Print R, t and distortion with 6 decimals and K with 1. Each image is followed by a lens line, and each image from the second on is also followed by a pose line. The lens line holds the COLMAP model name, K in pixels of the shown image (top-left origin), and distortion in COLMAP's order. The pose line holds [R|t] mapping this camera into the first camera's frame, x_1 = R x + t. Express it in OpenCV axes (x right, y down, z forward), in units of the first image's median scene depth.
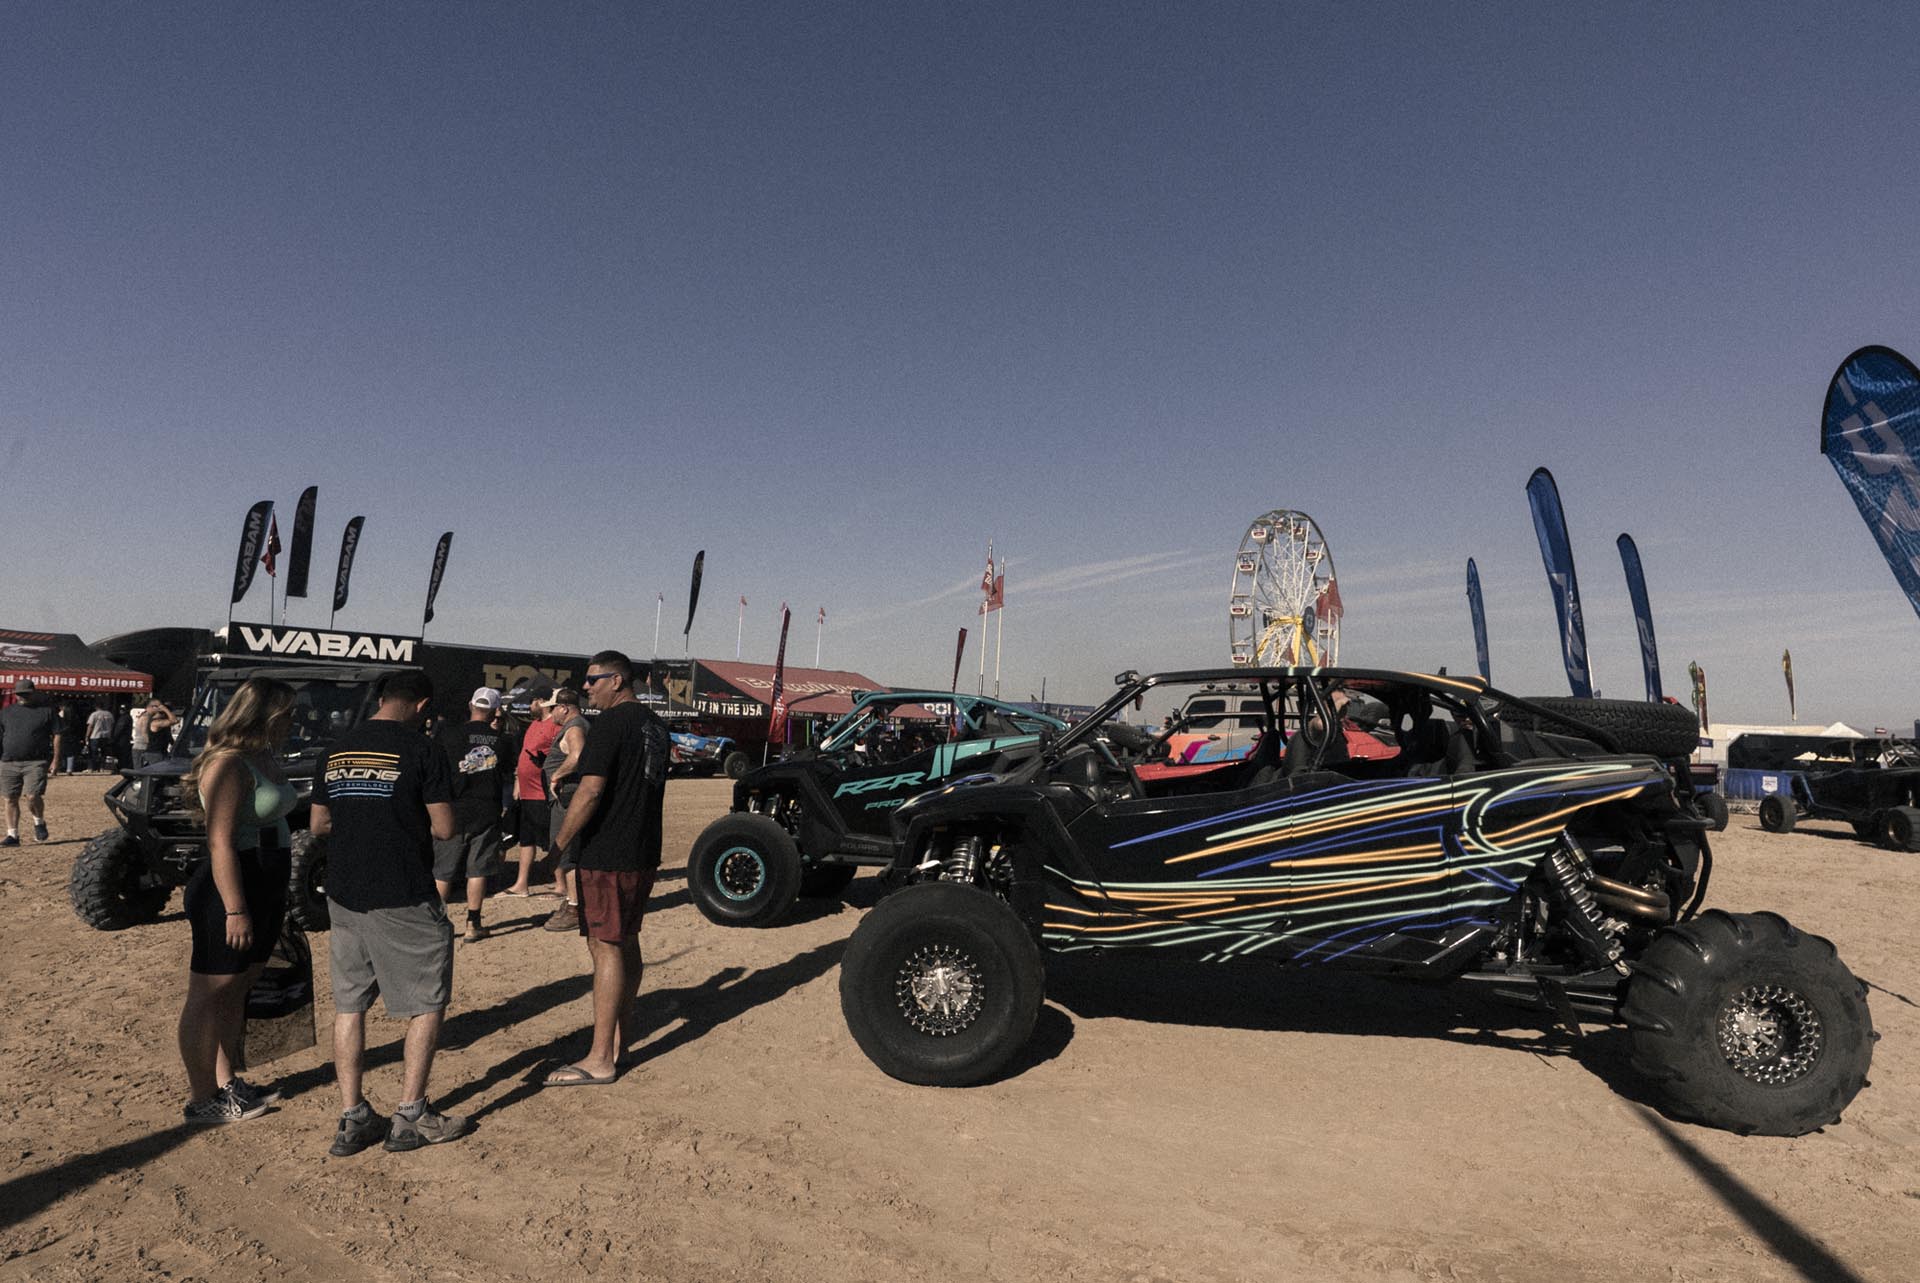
lens RADIAL K [[1156.8, 0, 961.0], [0, 1156.8, 643.8], [0, 0, 1]] dist [-0.001525, -0.001102]
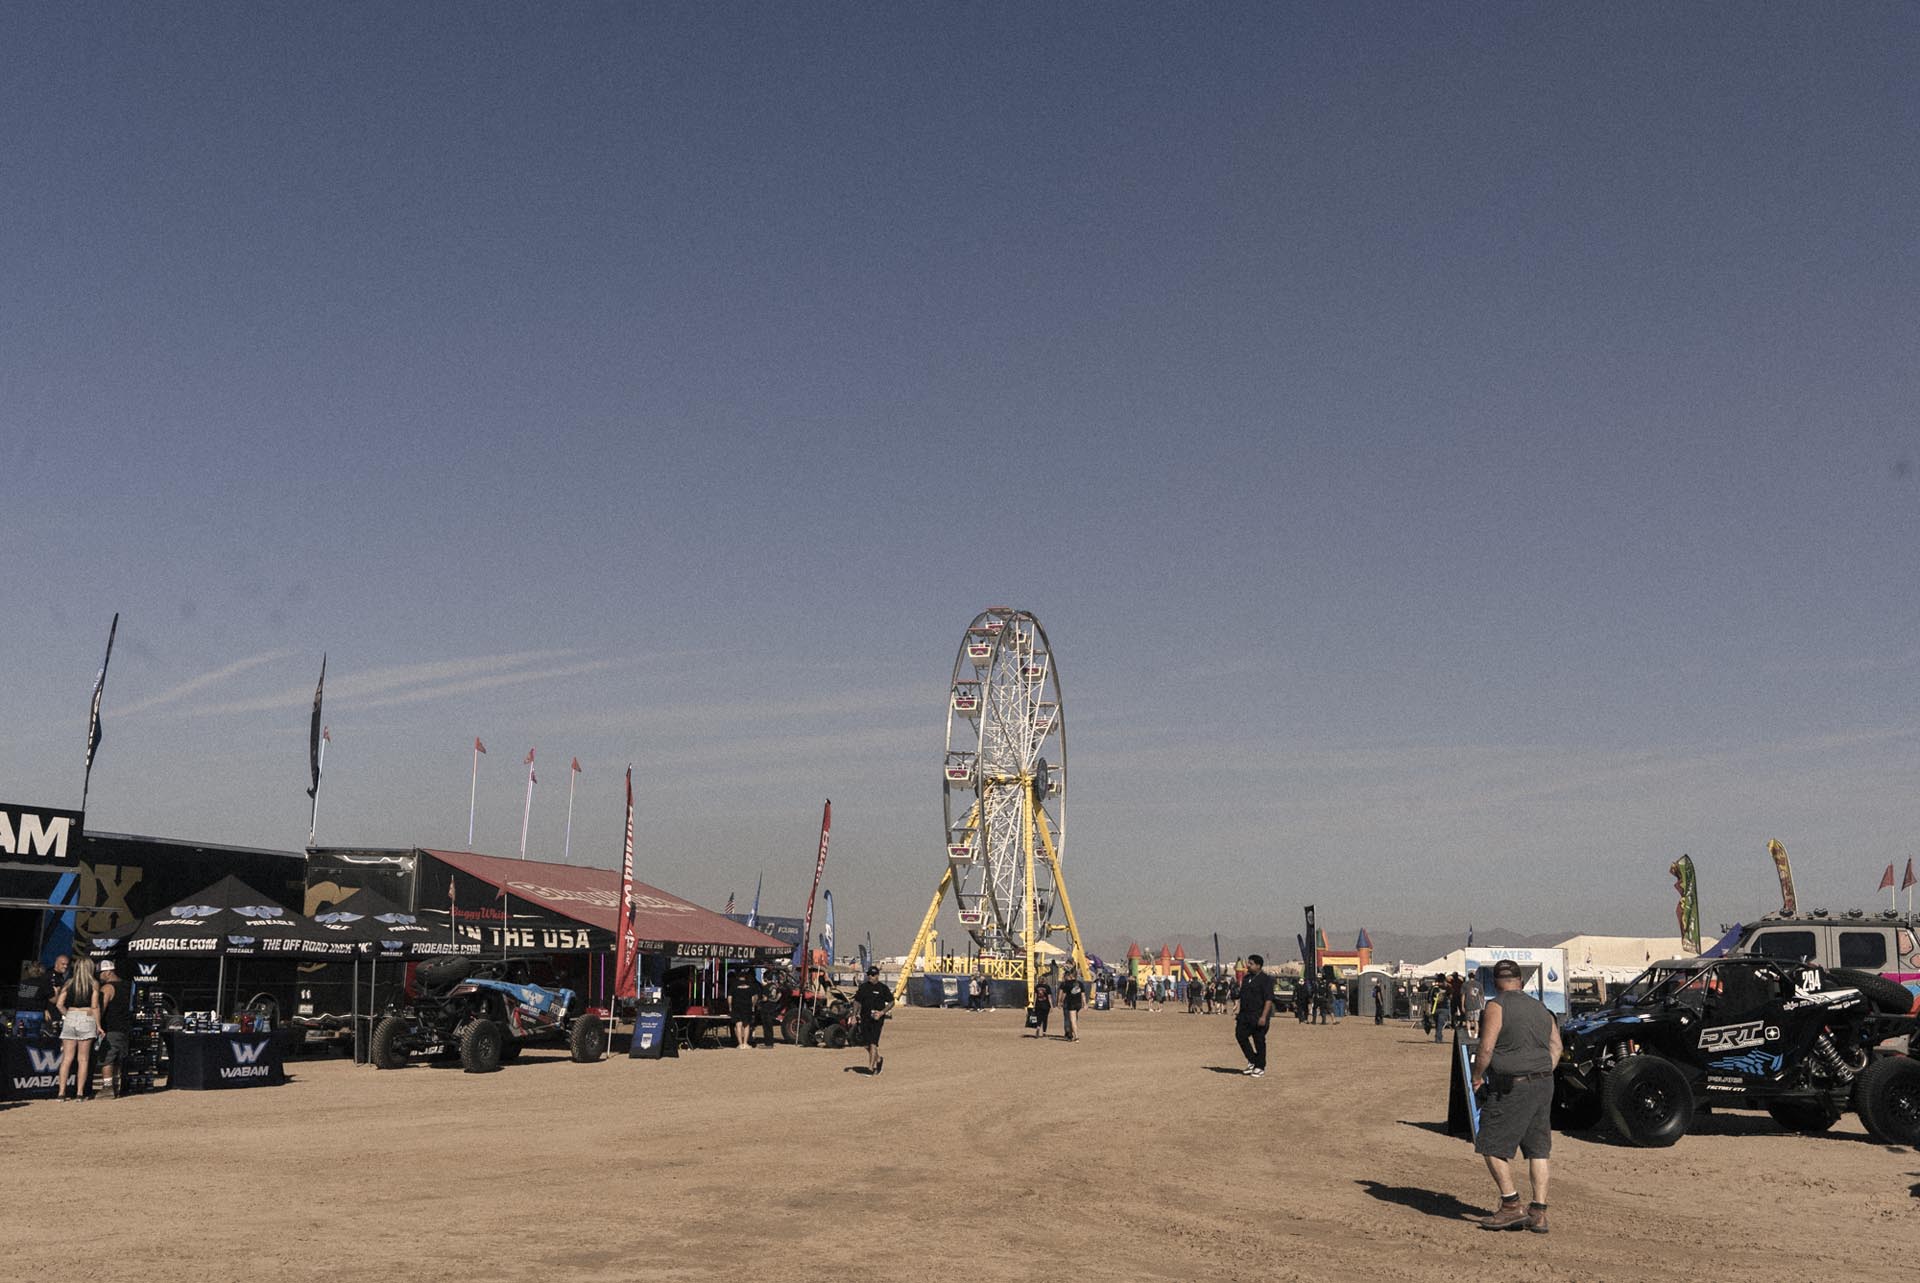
lens RADIAL K [[1881.0, 0, 948.7], [0, 1881.0, 634.5], [0, 0, 1]] dist [0.012787, 0.000000]
pose [[0.912044, 0.054684, 0.406430, -0.475089], [-0.019562, 0.995743, -0.090078, -0.016752], [-0.409626, 0.074205, 0.909231, 0.054124]]
